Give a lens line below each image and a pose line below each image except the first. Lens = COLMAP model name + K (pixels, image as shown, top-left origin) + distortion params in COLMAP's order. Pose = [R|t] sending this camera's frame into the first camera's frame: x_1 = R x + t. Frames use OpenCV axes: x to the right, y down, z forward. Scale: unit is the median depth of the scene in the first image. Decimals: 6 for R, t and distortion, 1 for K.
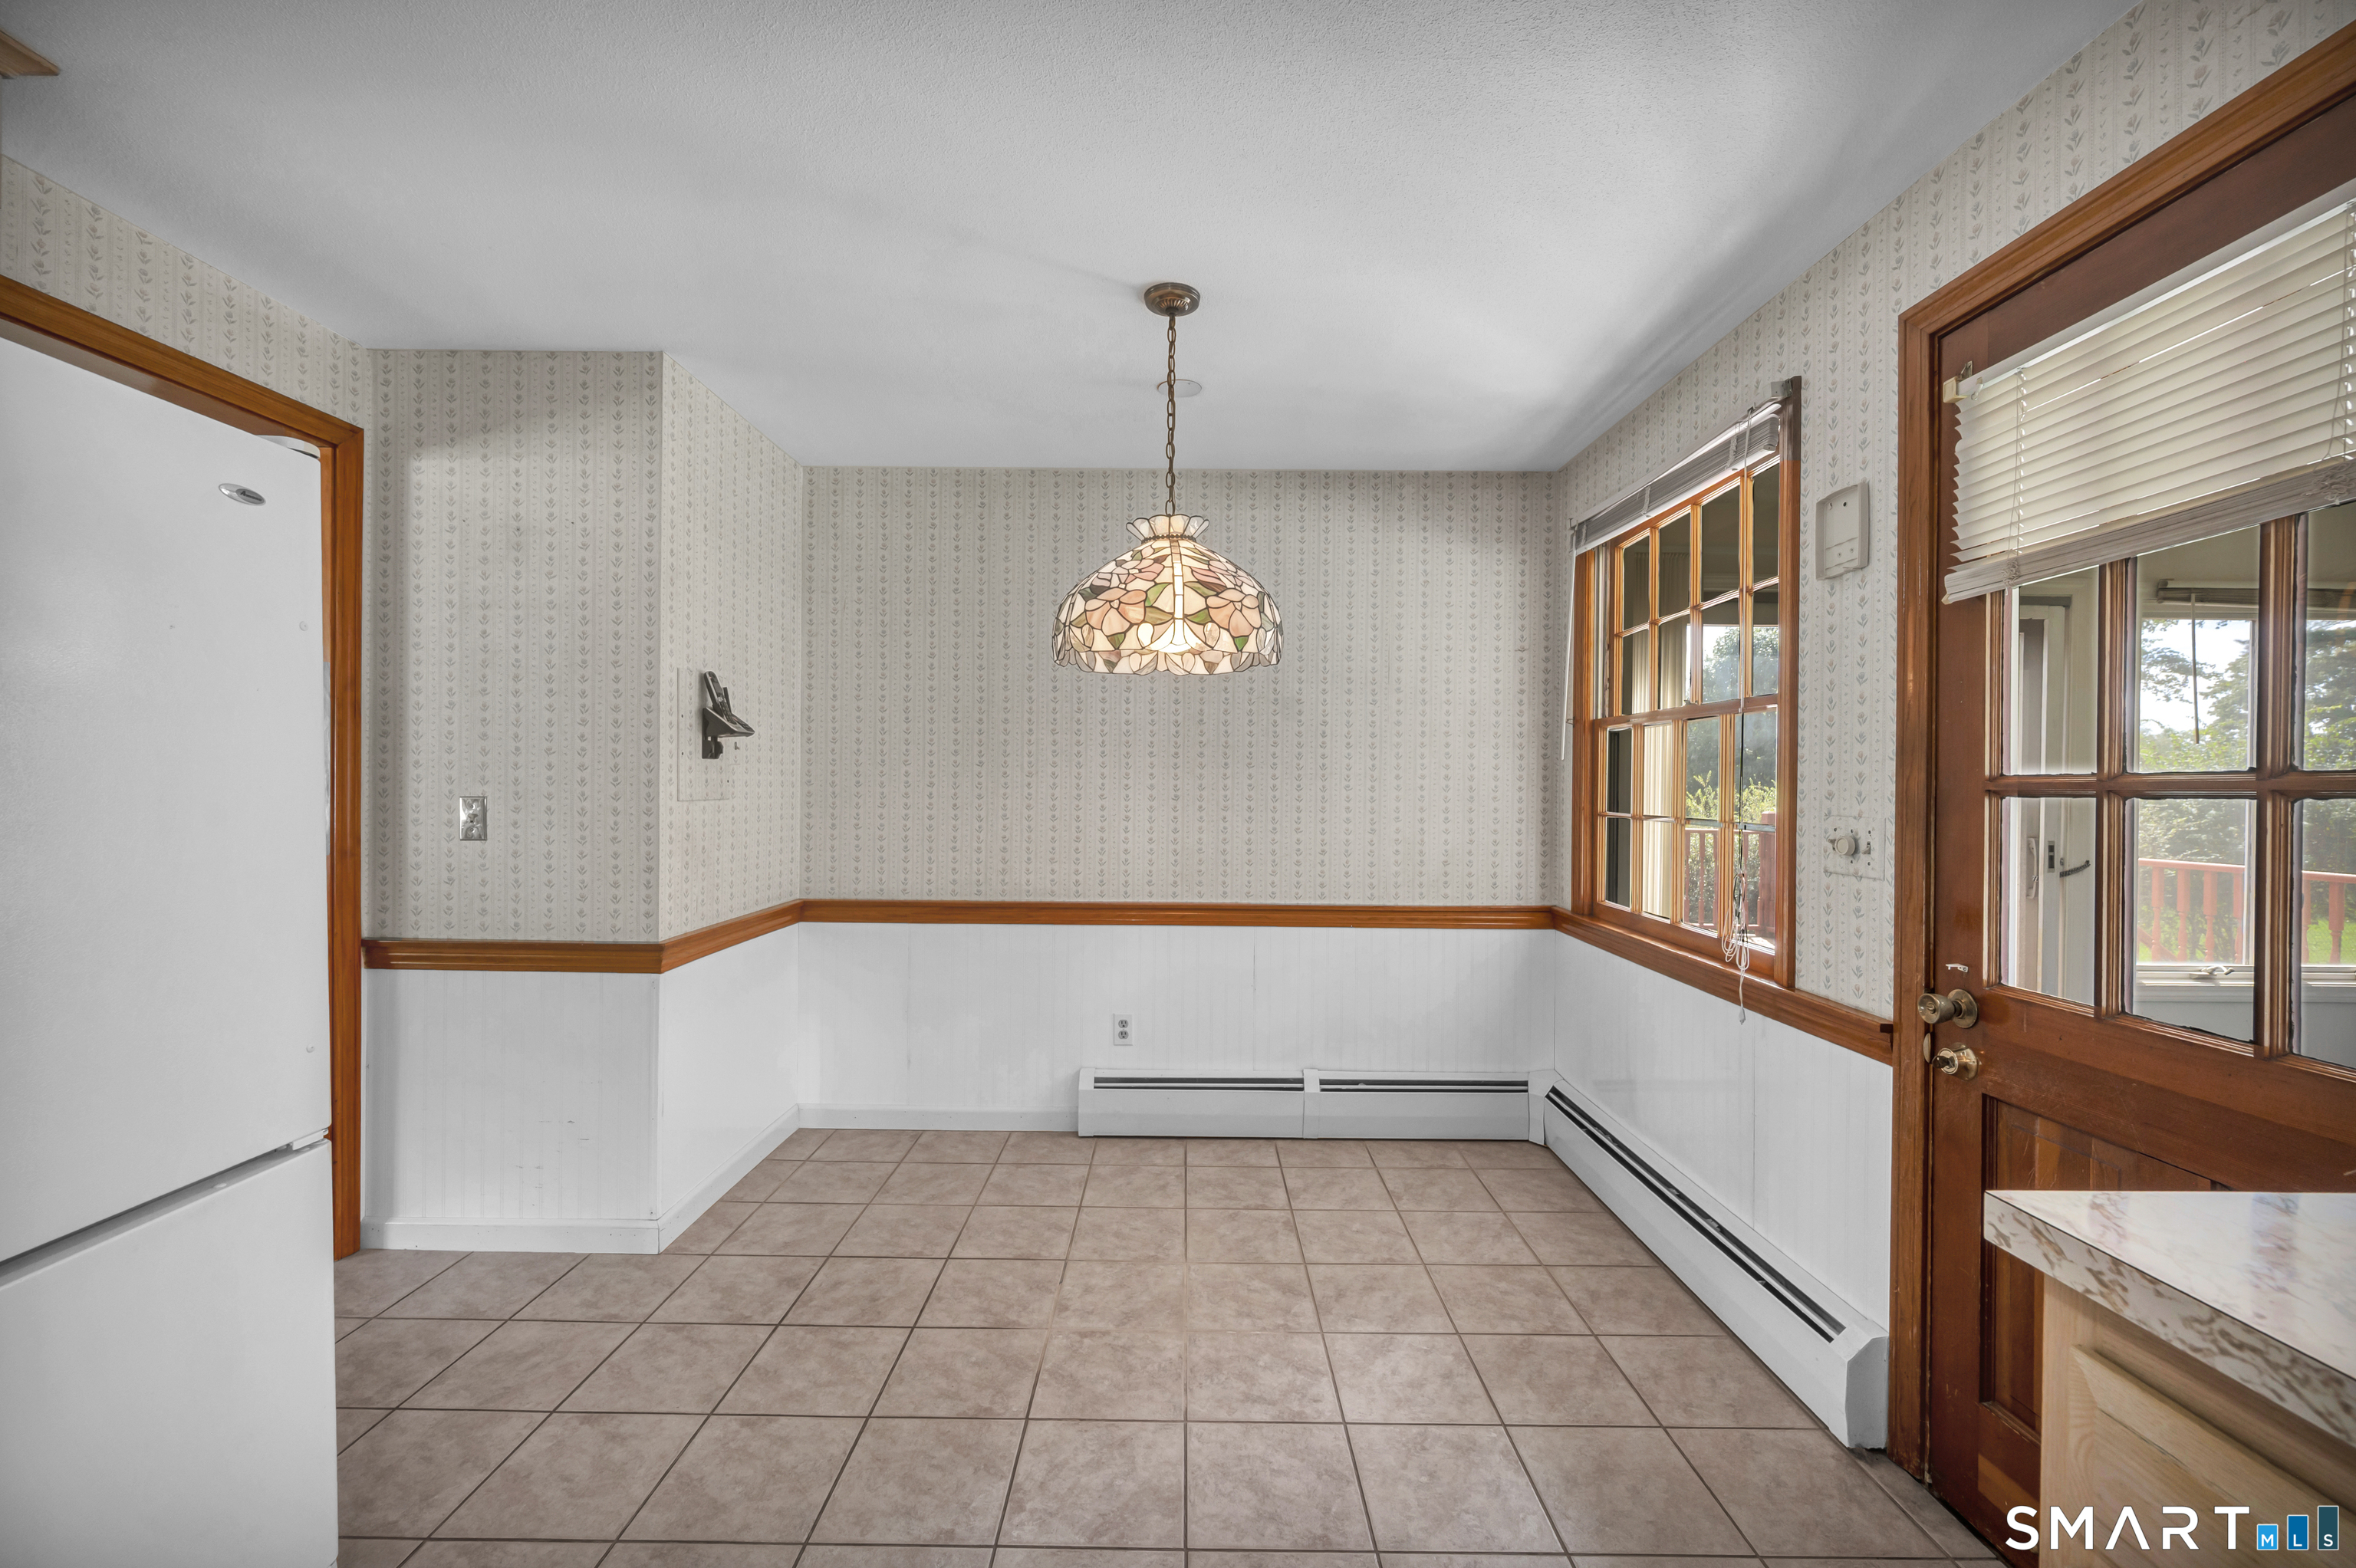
lens RADIAL K [[945.0, 0, 1184.1], [0, 945.0, 789.0], [0, 0, 1]] dist [-0.000680, -0.000315]
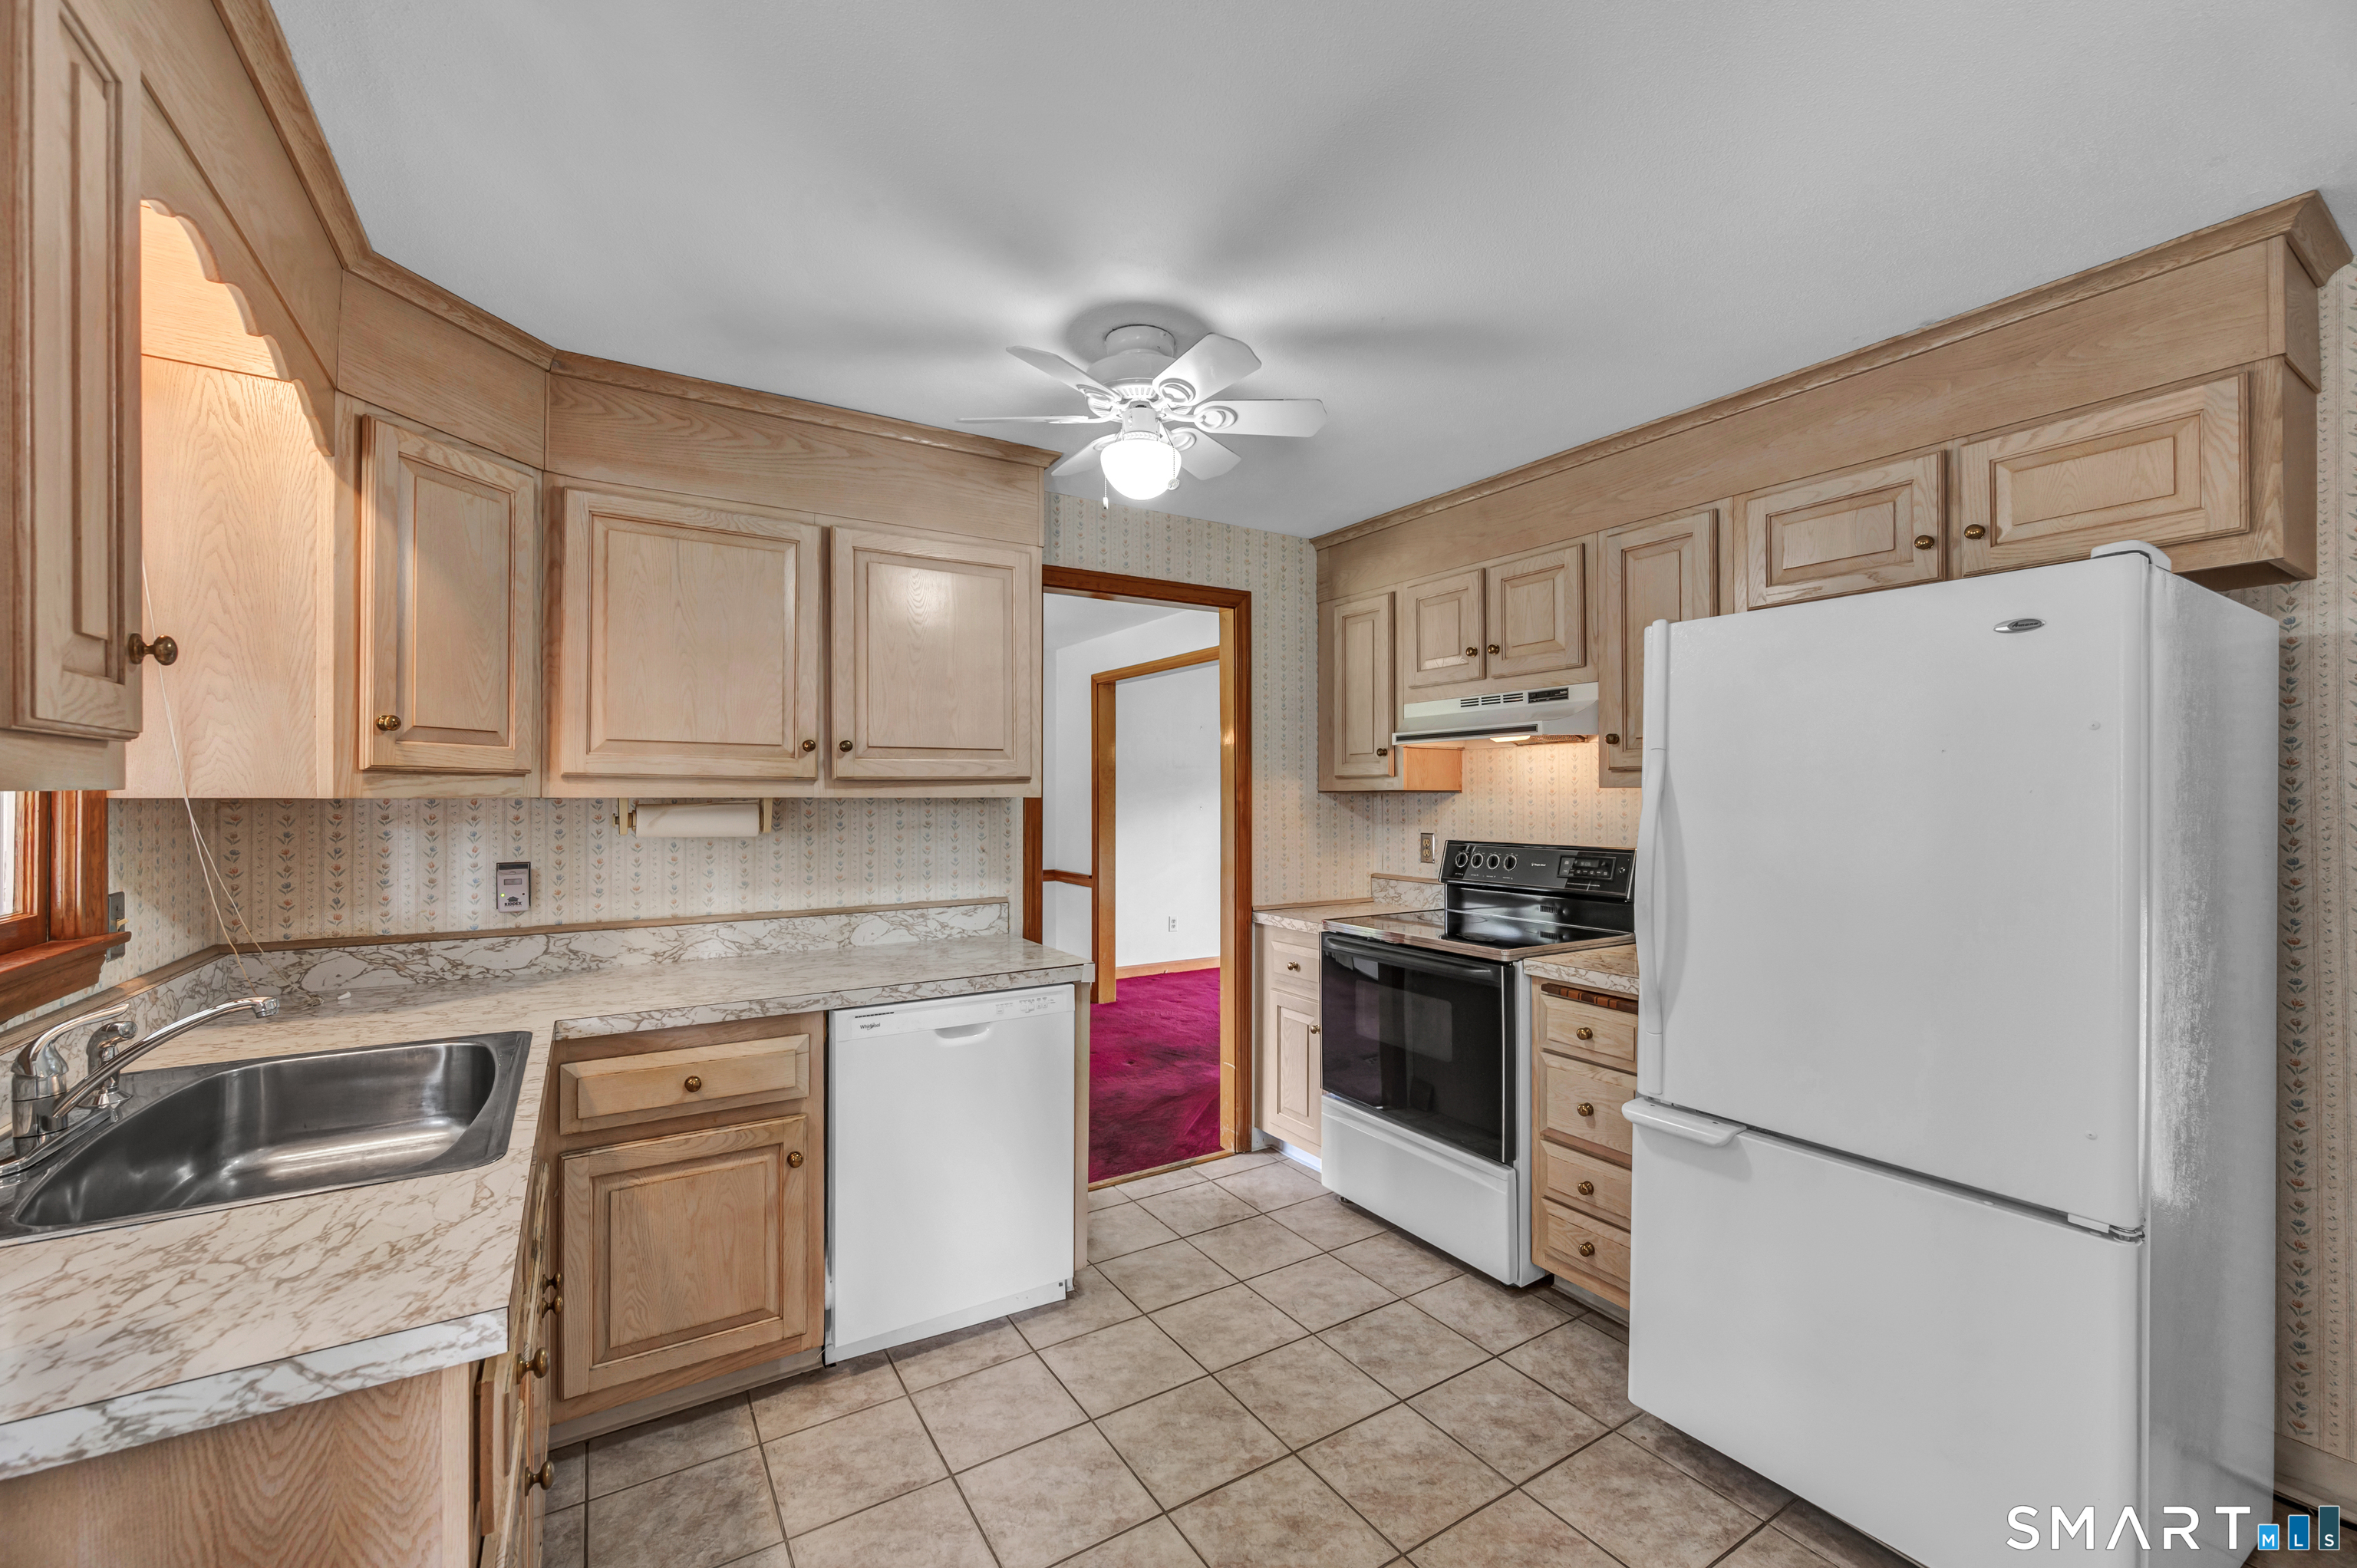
lens RADIAL K [[953.9, 0, 1183.5], [0, 953.9, 792.8], [0, 0, 1]] dist [-0.001396, -0.000666]
pose [[-0.847120, -0.009886, -0.531309, 0.243549], [-0.010853, 0.999940, -0.001302, -0.045011], [0.531290, 0.004663, -0.847177, 0.706044]]
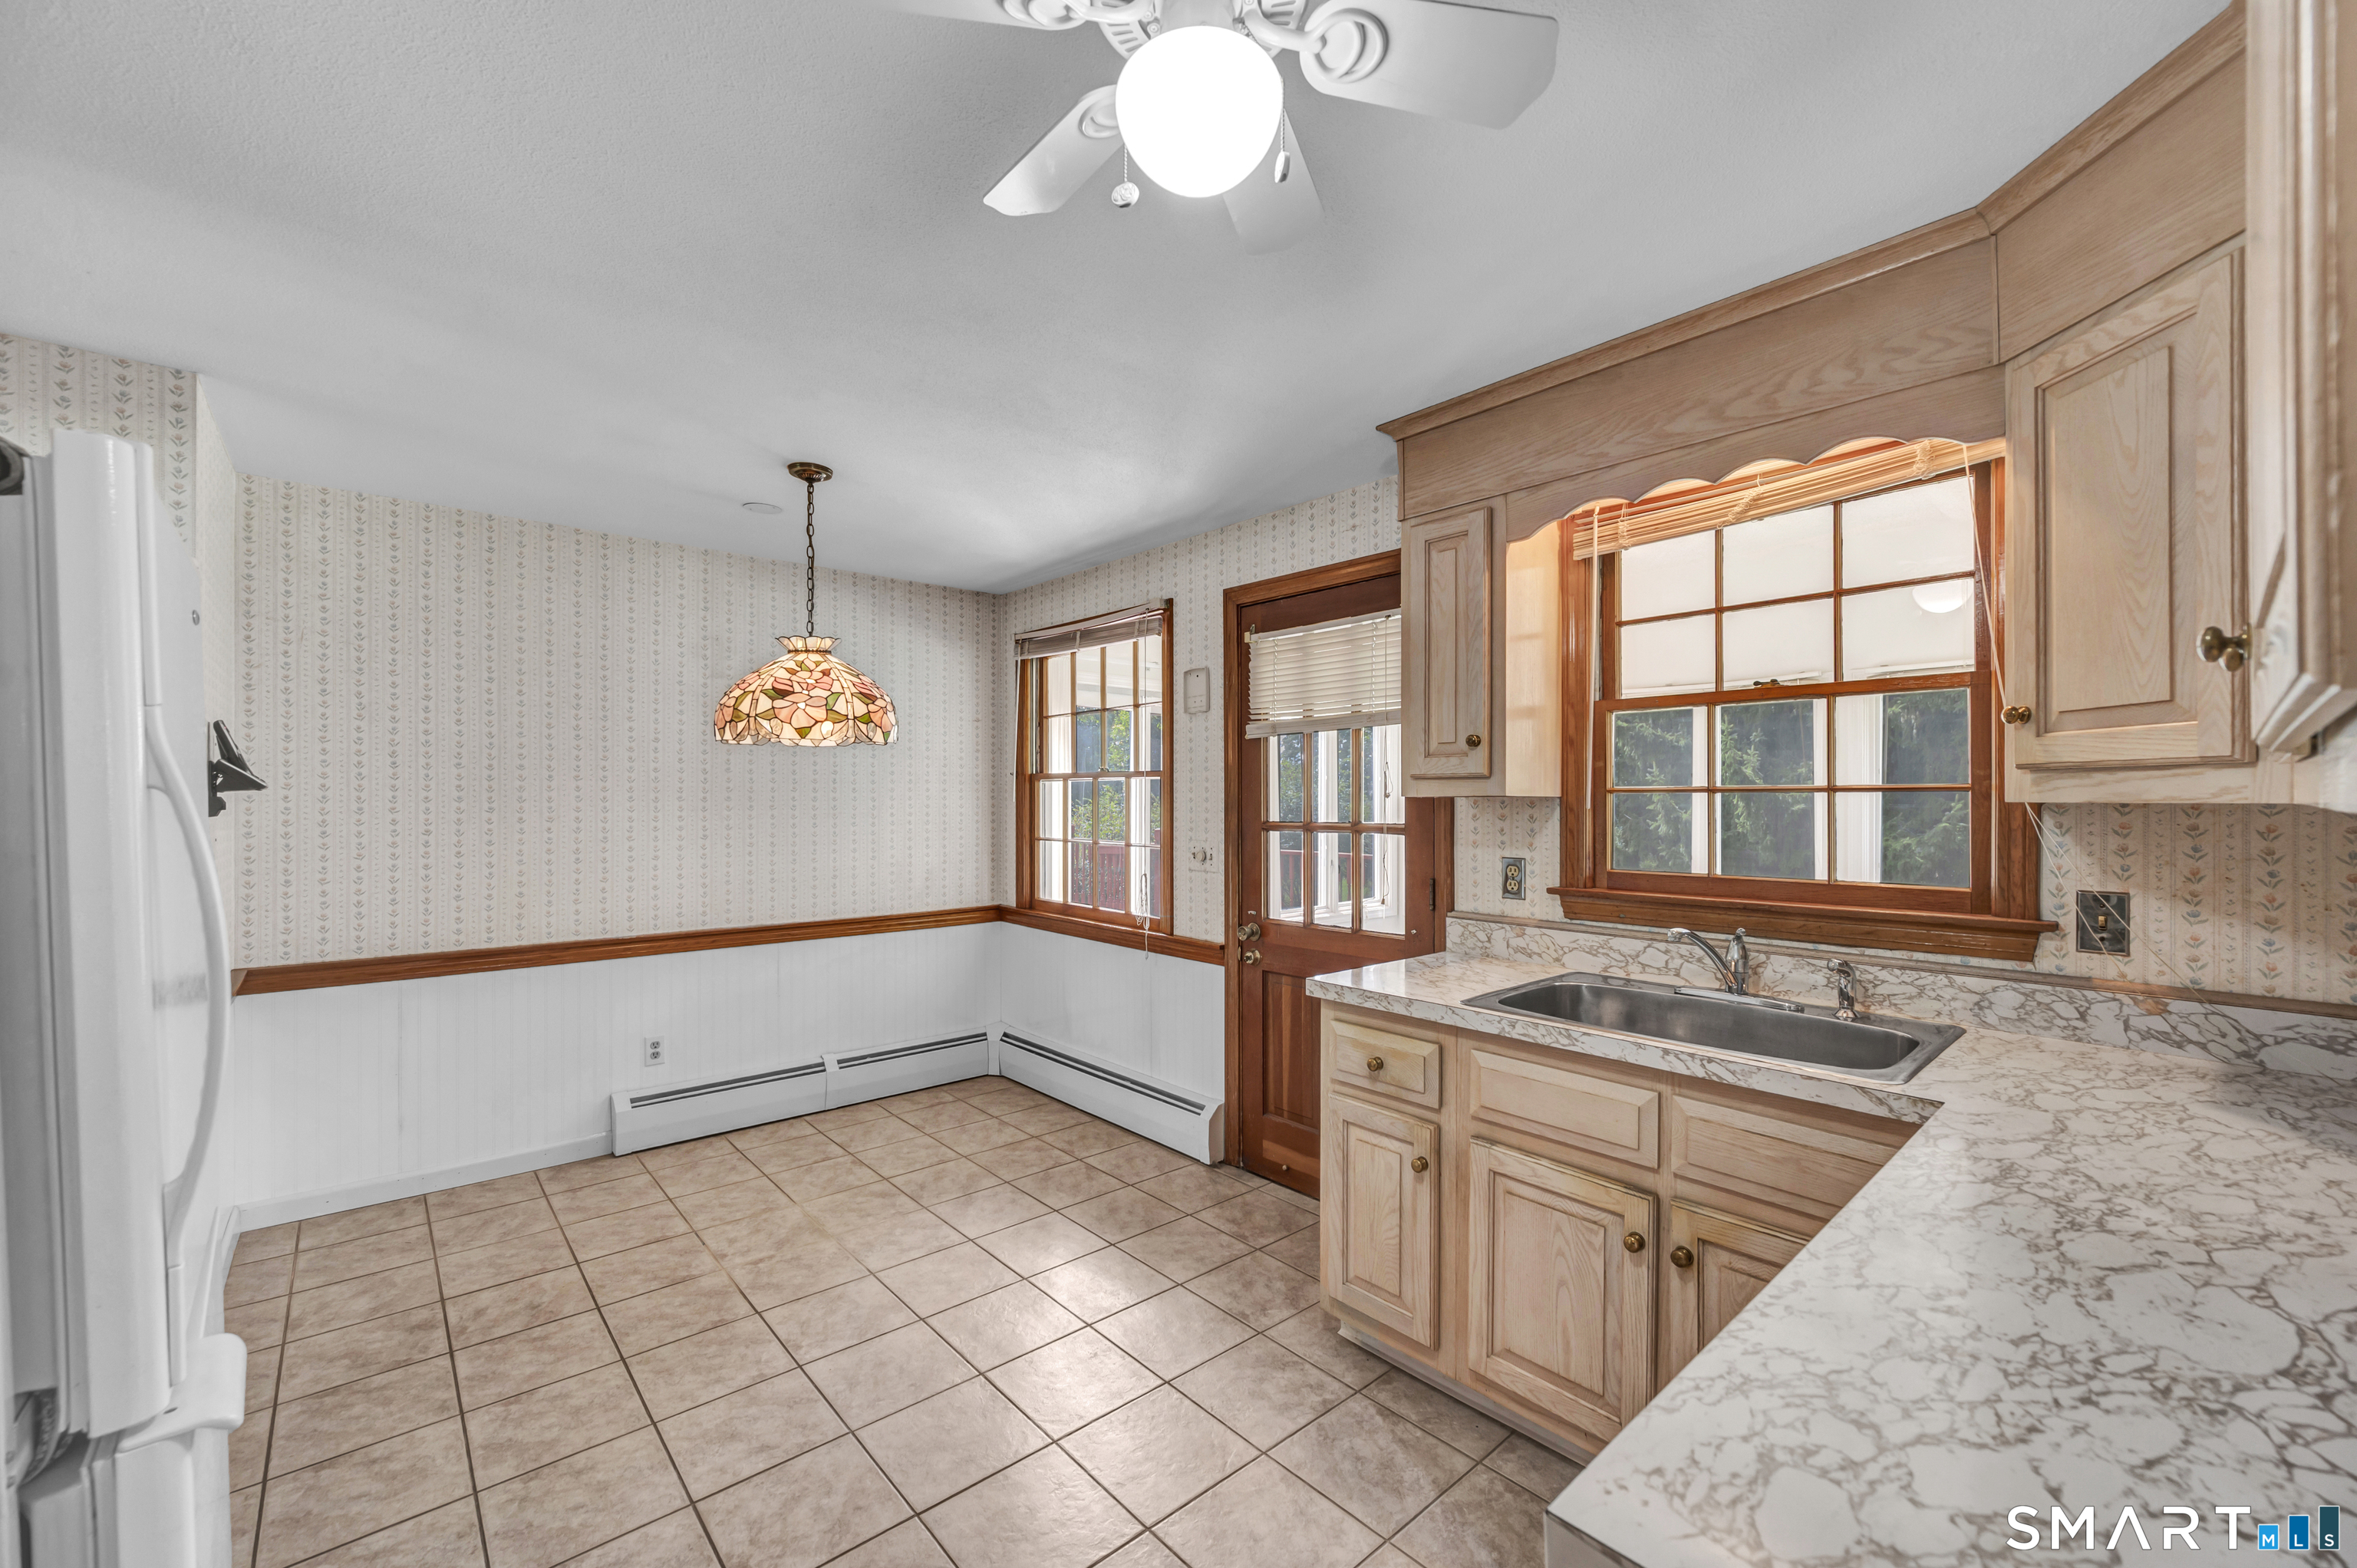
lens RADIAL K [[935.7, 0, 1185.2], [0, 935.7, 798.2], [0, 0, 1]] dist [-0.001573, -0.000225]
pose [[0.747994, -0.008792, 0.663647, -0.417641], [0.009762, 0.999950, 0.002245, -0.044372], [-0.663633, 0.004799, 0.748043, -0.285375]]
